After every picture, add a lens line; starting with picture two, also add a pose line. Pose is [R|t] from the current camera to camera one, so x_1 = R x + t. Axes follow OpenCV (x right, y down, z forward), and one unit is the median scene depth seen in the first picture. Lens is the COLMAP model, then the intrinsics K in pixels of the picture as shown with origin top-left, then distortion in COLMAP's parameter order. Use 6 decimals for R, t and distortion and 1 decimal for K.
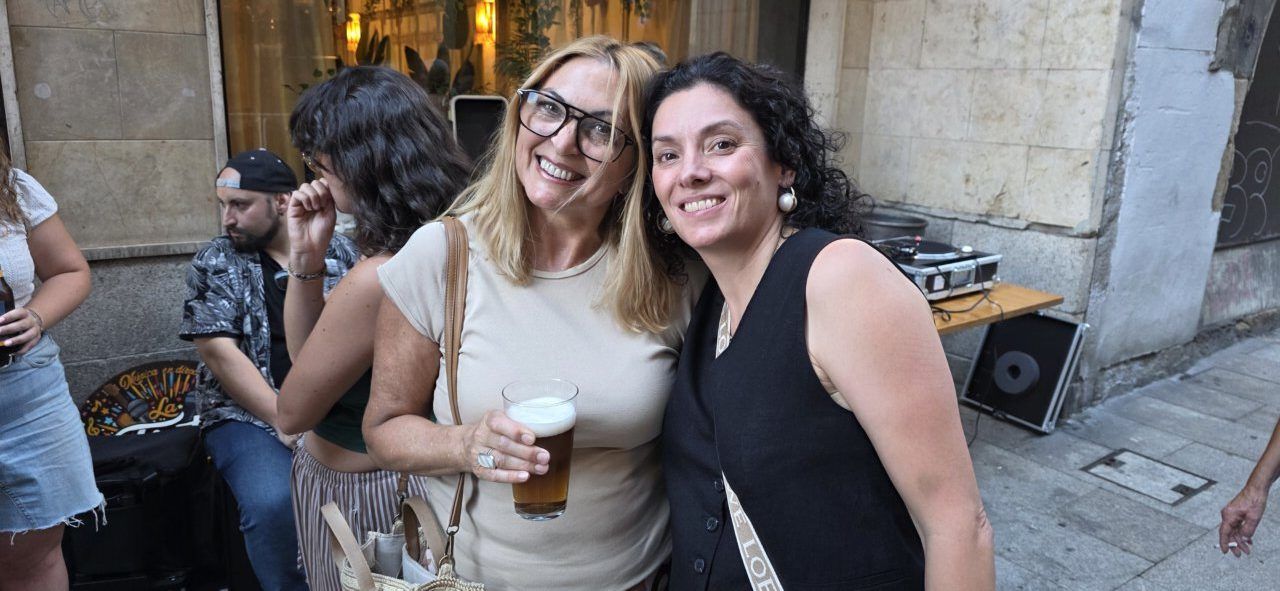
lens RADIAL K [[861.4, 0, 640.0], [0, 861.4, 295.5], [0, 0, 1]] dist [0.006678, -0.022917]
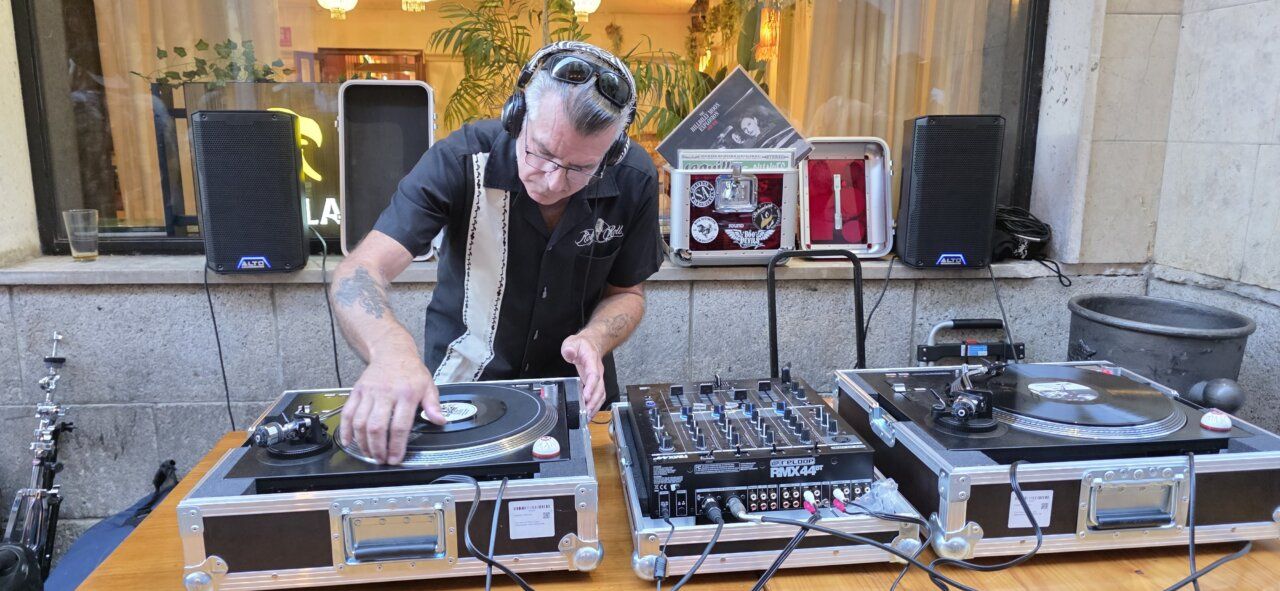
lens RADIAL K [[861.4, 0, 640.0], [0, 861.4, 295.5], [0, 0, 1]] dist [0.006678, -0.022917]
pose [[0.838372, 0.067970, -0.540844, 0.287694], [-0.092079, 0.995596, -0.017612, -0.061072], [0.537265, 0.064566, 0.840939, 0.424016]]
